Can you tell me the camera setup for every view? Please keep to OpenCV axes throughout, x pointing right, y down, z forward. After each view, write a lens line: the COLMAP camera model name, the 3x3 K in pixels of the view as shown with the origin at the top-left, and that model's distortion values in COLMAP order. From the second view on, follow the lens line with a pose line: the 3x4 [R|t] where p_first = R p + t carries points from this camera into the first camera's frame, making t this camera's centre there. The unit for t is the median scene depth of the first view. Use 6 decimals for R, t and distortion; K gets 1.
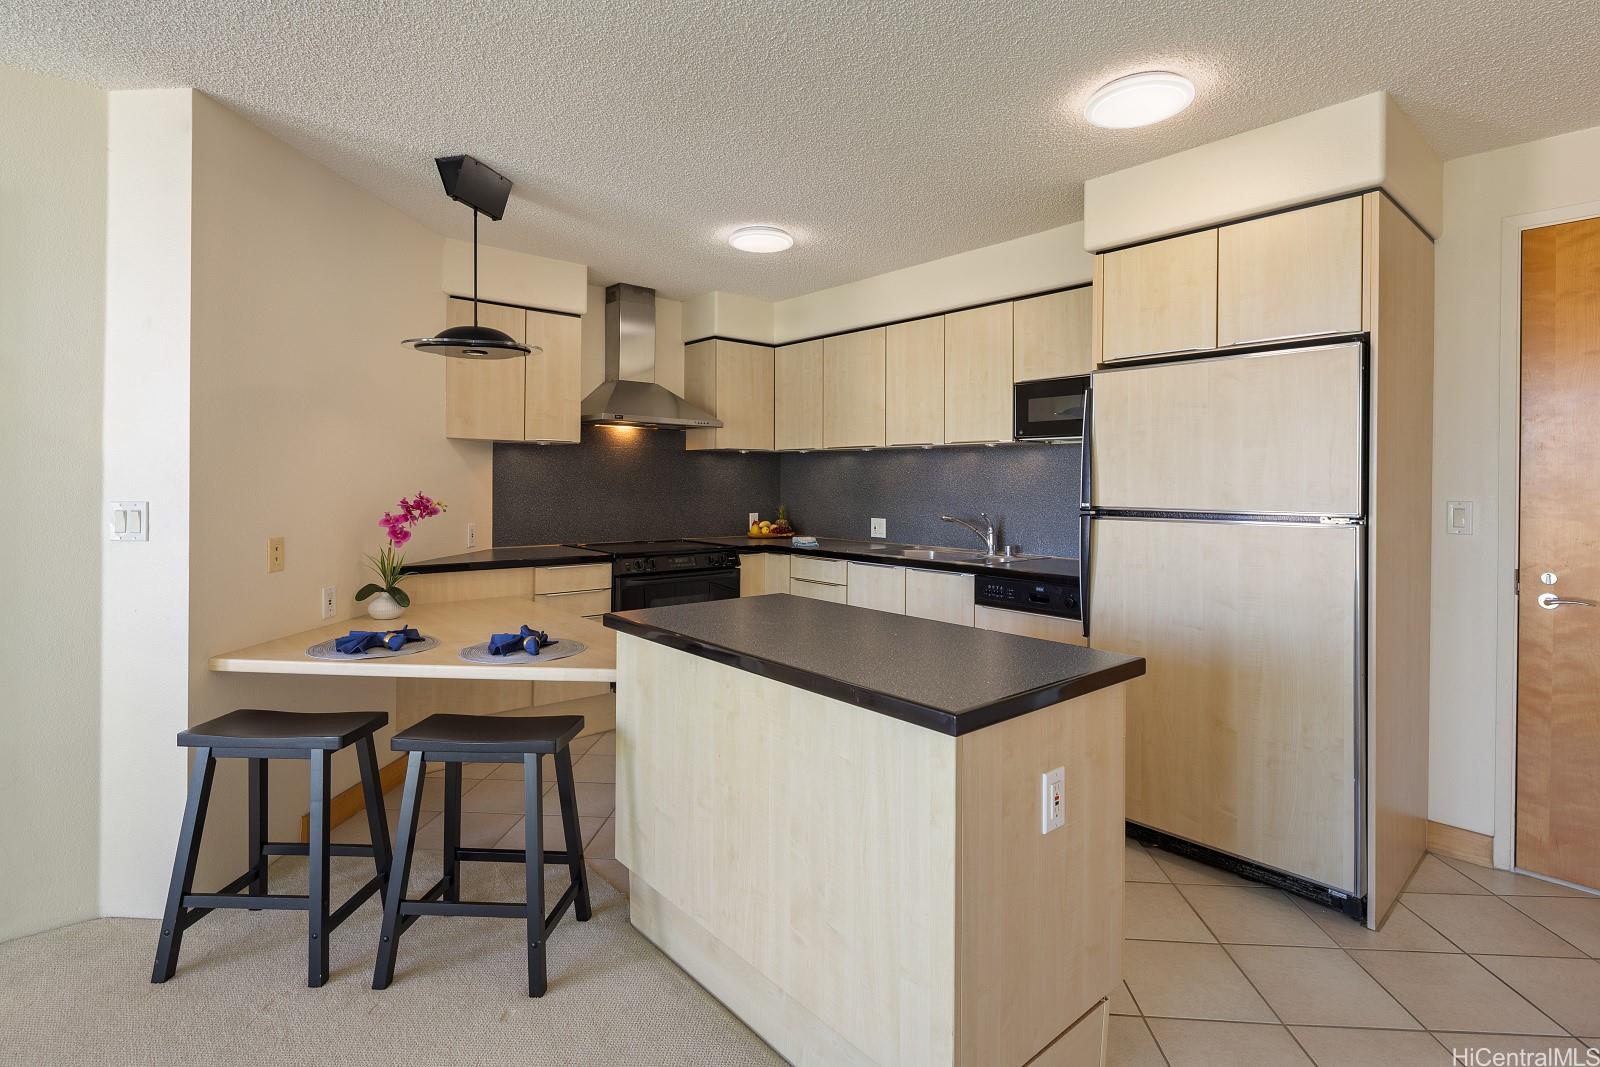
lens RADIAL K [[782.4, 0, 795.4], [0, 782.4, 486.5], [0, 0, 1]] dist [0.024487, -0.051882]
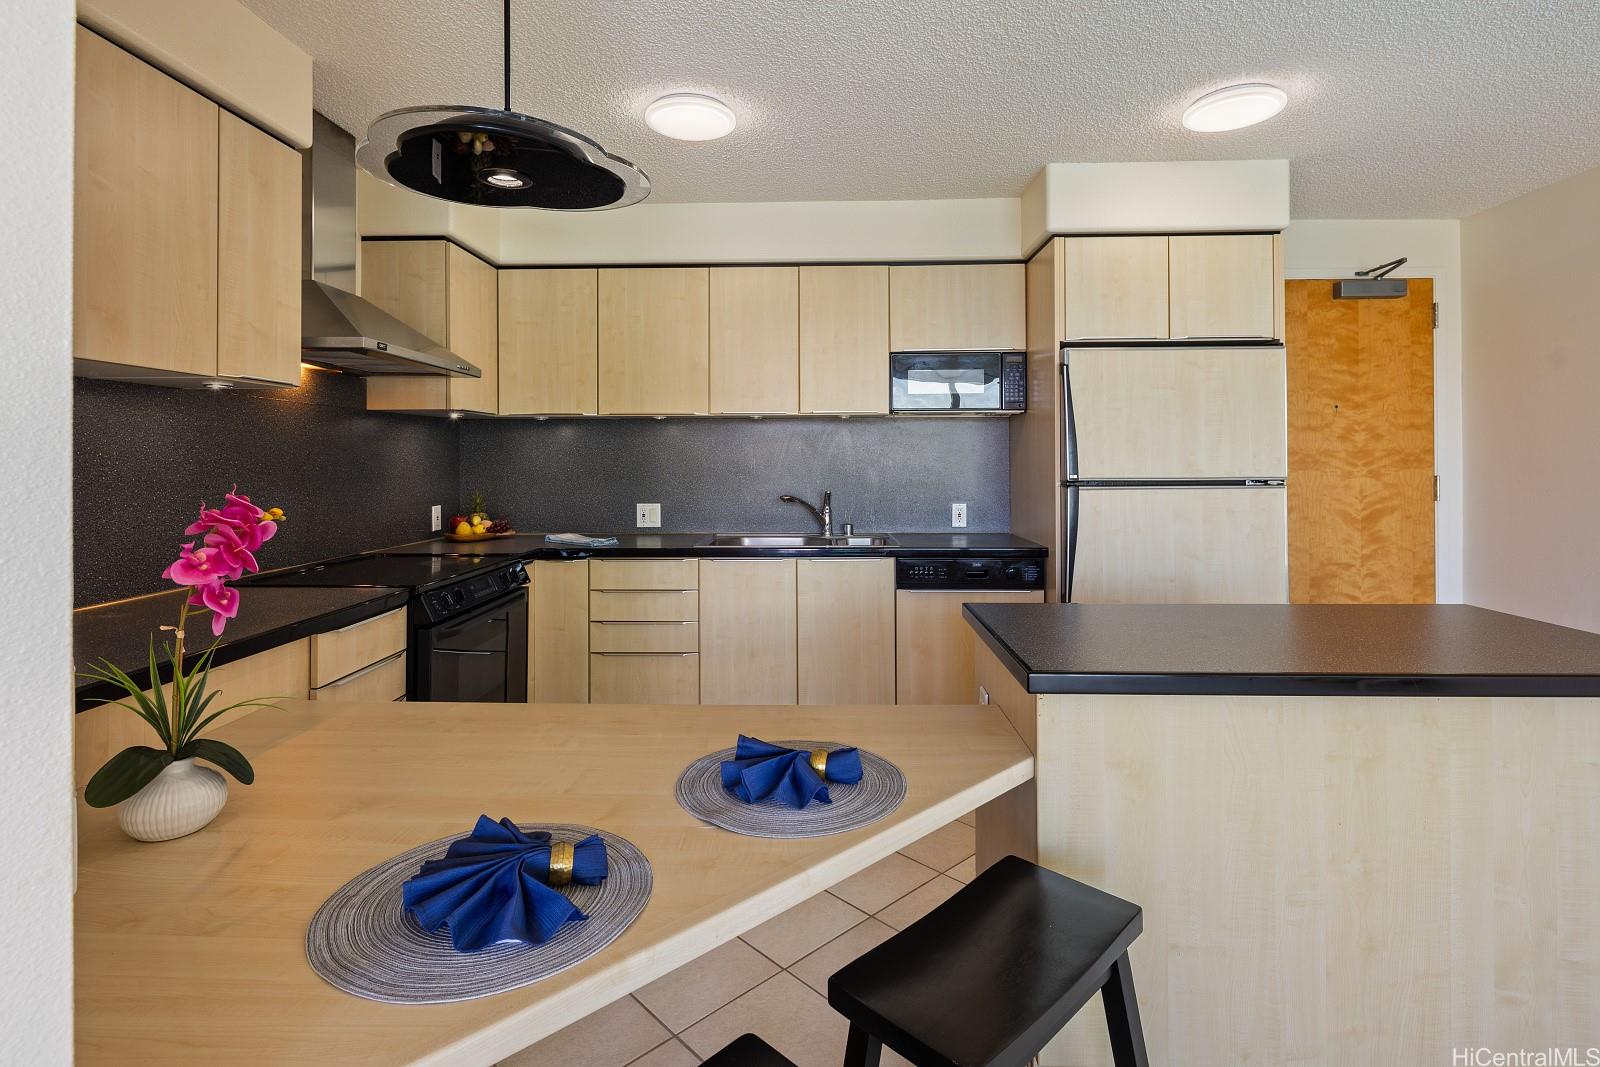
lens RADIAL K [[780.6, 0, 800.9], [0, 780.6, 461.8], [0, 0, 1]] dist [-0.001268, -0.001406]
pose [[0.673264, -0.010409, 0.739329, -0.601676], [0.013160, 0.999911, 0.002093, -0.003132], [-0.739285, 0.008320, 0.673341, 0.541461]]
